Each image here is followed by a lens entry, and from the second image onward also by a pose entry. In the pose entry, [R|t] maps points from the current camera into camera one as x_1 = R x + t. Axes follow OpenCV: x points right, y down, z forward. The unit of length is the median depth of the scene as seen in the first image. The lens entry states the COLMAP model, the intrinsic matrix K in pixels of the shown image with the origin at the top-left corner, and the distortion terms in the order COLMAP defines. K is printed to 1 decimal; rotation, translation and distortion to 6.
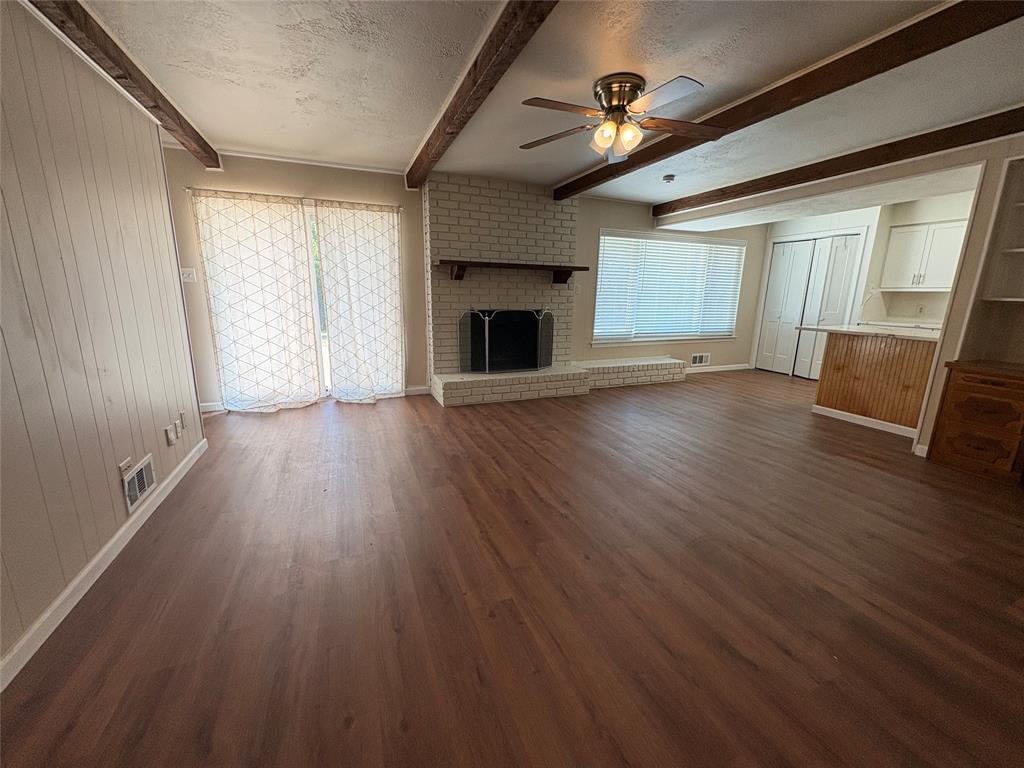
lens RADIAL K [[404.3, 0, 512.0], [0, 404.3, 384.0], [0, 0, 1]] dist [-0.000046, -0.000021]
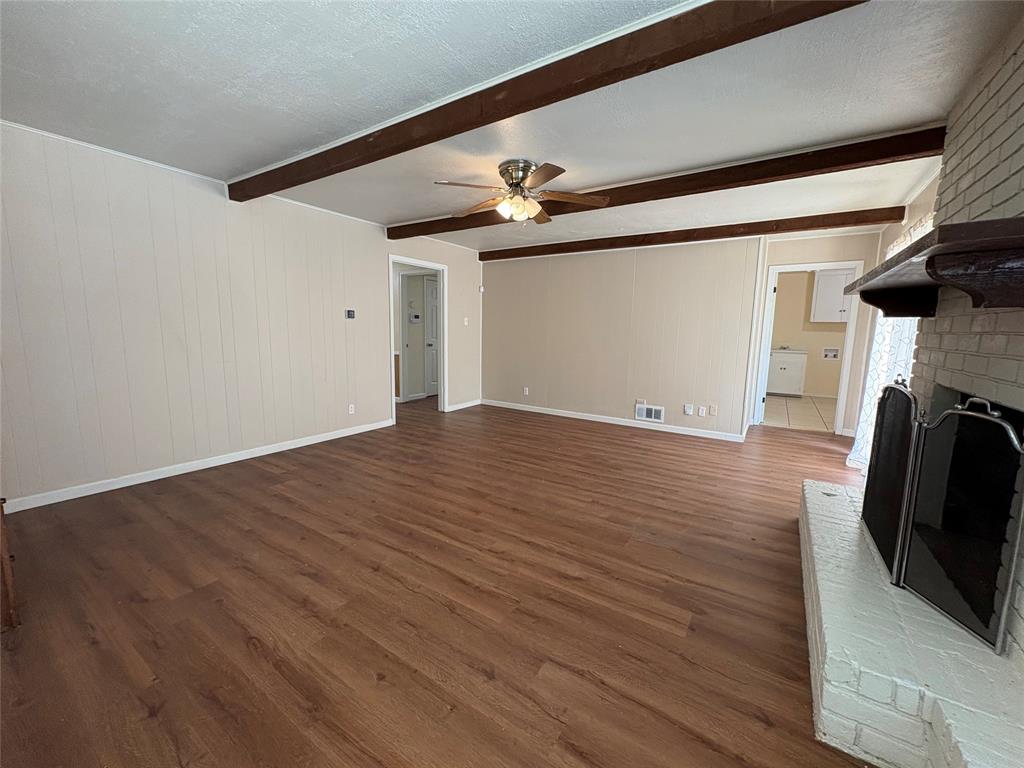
lens RADIAL K [[407.3, 0, 515.2], [0, 407.3, 388.8], [0, 0, 1]] dist [-0.000702, -0.000084]
pose [[-0.821263, 0.055205, -0.567872, 0.685835], [-0.154499, 0.936604, 0.314488, -0.328777], [0.549233, 0.346013, -0.760670, 1.467446]]
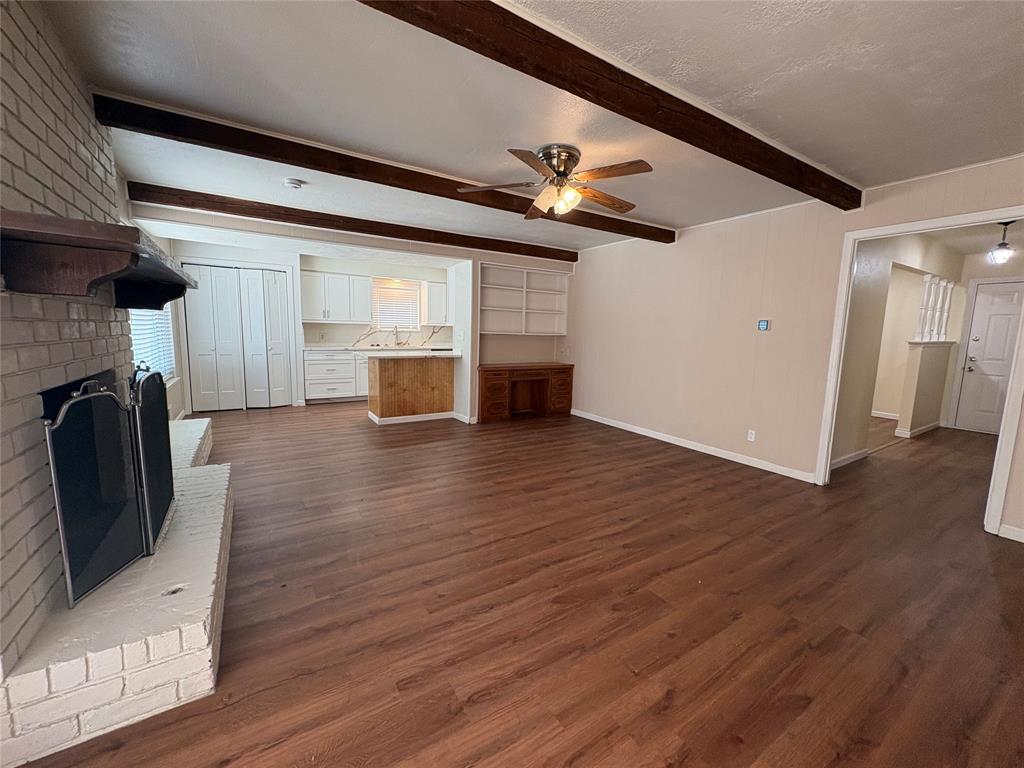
lens RADIAL K [[408.9, 0, 512.0], [0, 408.9, 384.0], [0, 0, 1]] dist [-0.000044, -0.000059]
pose [[-0.174168, -0.145683, 0.973880, -0.610860], [0.190853, 0.965248, 0.178524, -0.237123], [-0.966044, 0.216961, -0.140312, 0.957968]]
